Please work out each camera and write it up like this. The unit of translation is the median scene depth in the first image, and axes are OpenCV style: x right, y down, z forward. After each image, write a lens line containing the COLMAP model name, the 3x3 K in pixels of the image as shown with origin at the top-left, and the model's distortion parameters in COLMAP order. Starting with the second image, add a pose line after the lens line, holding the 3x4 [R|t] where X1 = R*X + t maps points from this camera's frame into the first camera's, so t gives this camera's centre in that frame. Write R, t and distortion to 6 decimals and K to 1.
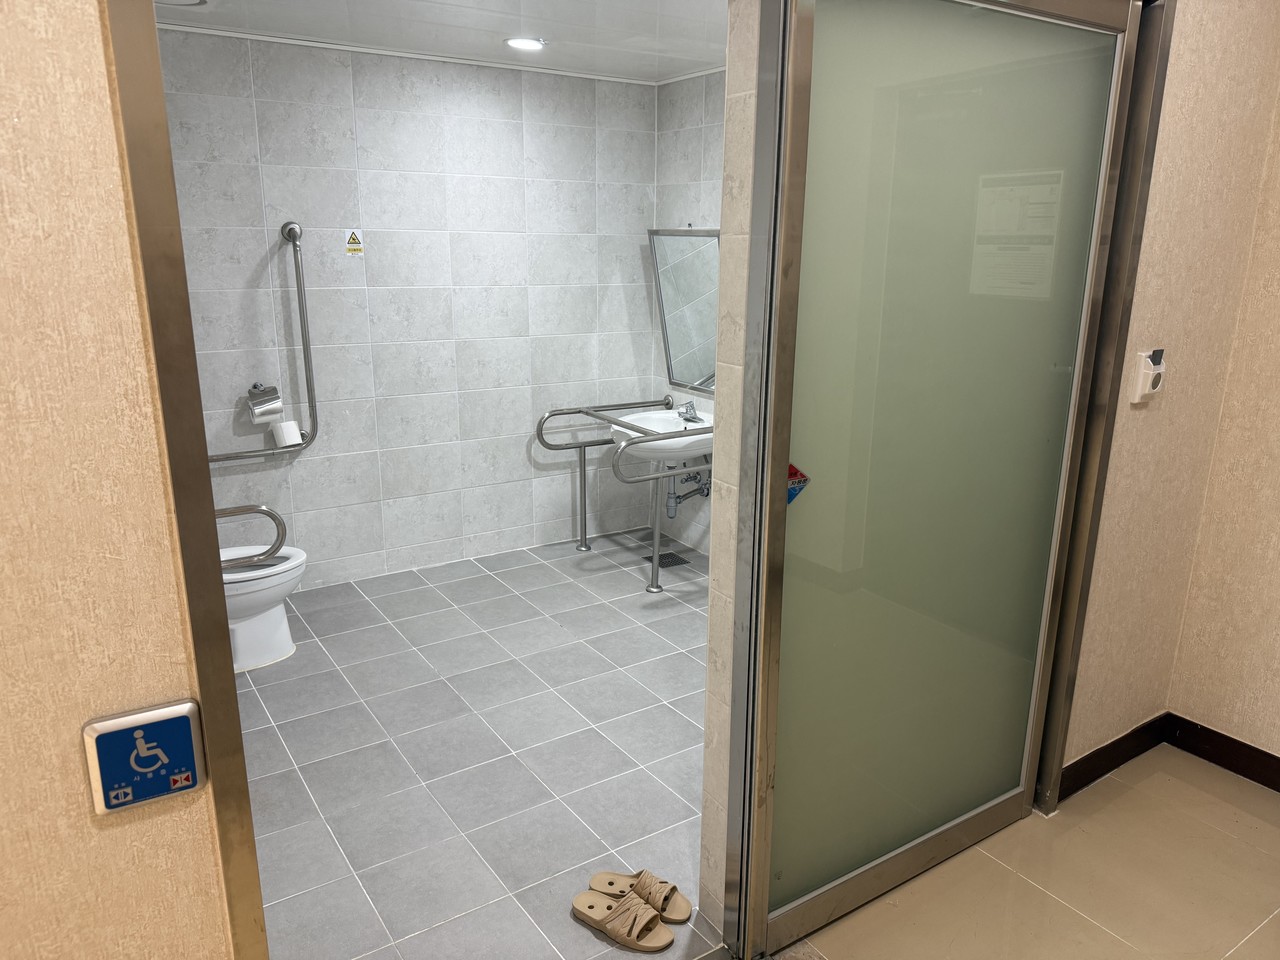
lens RADIAL K [[895.3, 0, 640.0], [0, 895.3, 480.0], [0, 0, 1]] dist [0.095116, -0.138785]
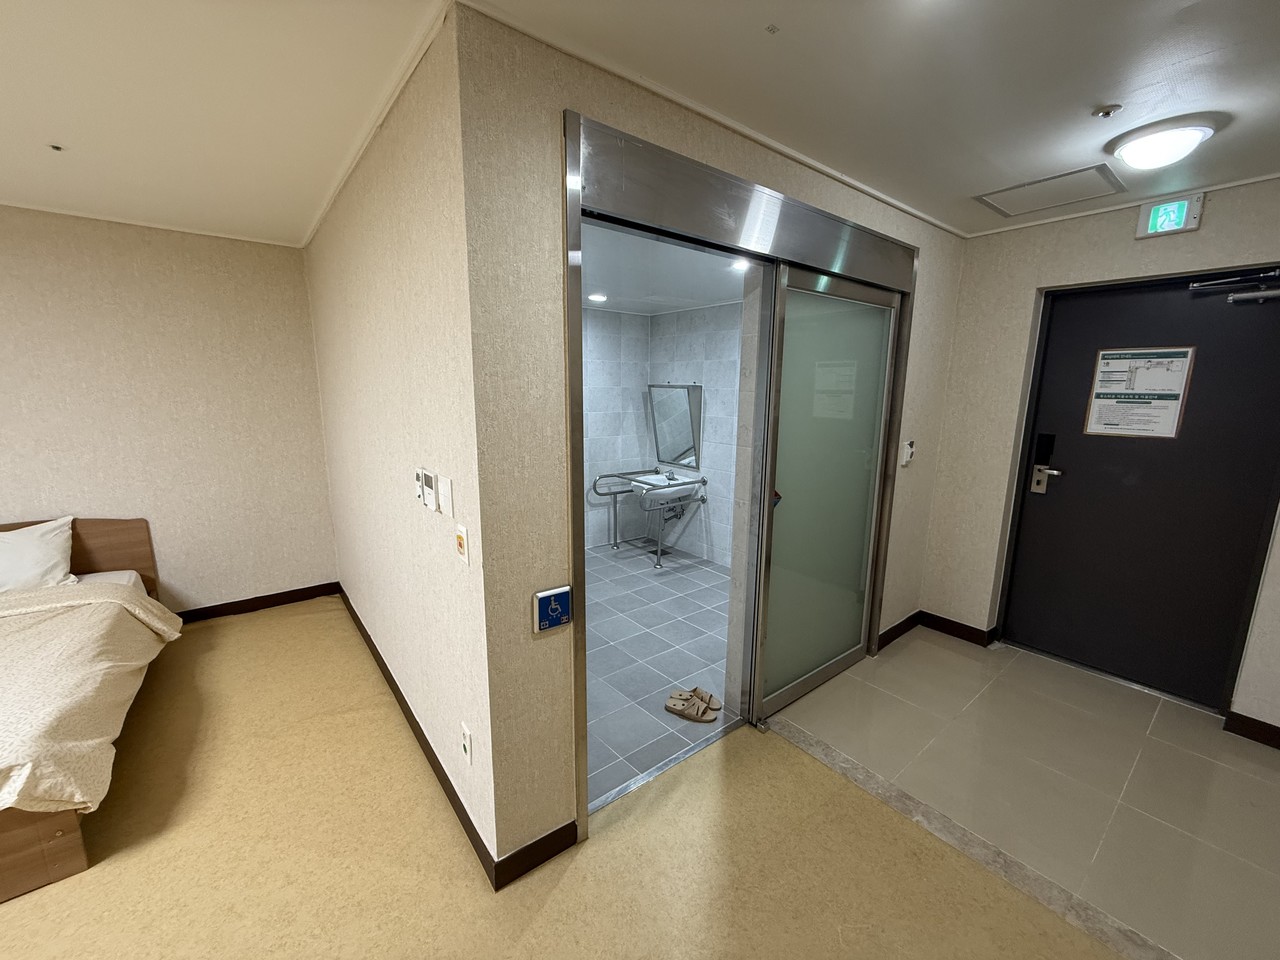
lens RADIAL K [[510.6, 0, 637.7], [0, 510.6, 477.9], [0, 0, 1]] dist [-0.002656, 0.000099]
pose [[0.996567, -0.013579, 0.081672, -0.123738], [0.020244, 0.996481, -0.081340, 0.021258], [-0.080280, 0.082714, 0.993335, -0.114830]]
